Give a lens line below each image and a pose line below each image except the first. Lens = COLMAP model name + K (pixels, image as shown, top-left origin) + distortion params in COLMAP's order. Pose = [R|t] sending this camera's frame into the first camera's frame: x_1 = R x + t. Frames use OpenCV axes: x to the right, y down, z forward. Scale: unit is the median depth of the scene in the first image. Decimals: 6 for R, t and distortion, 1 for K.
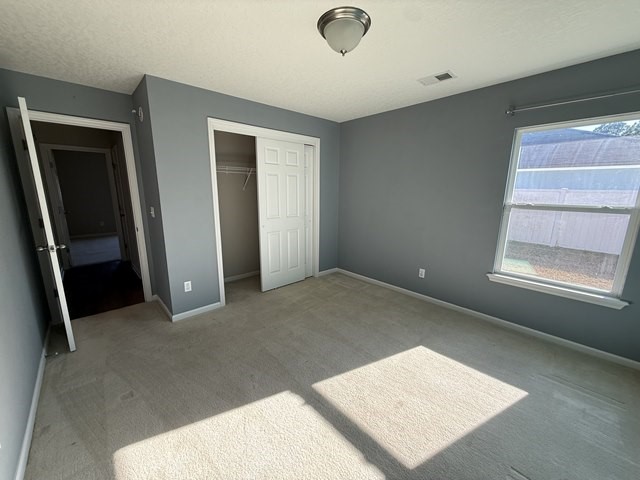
lens RADIAL K [[254.6, 0, 316.4], [0, 254.6, 241.3], [0, 0, 1]] dist [0.003998, -0.000293]
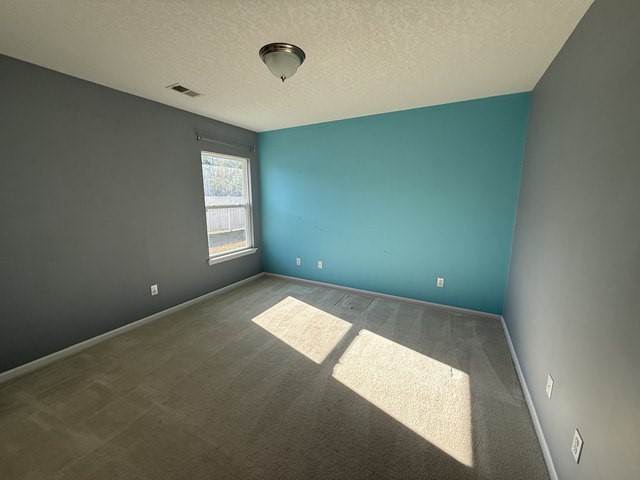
lens RADIAL K [[254.6, 0, 319.5], [0, 254.6, 243.1], [0, 0, 1]] dist [0.003998, -0.000293]
pose [[-0.330790, -0.166241, 0.928947, -0.745112], [0.198429, 0.950103, 0.240686, -0.167682], [-0.922607, 0.263946, -0.281298, 0.890590]]
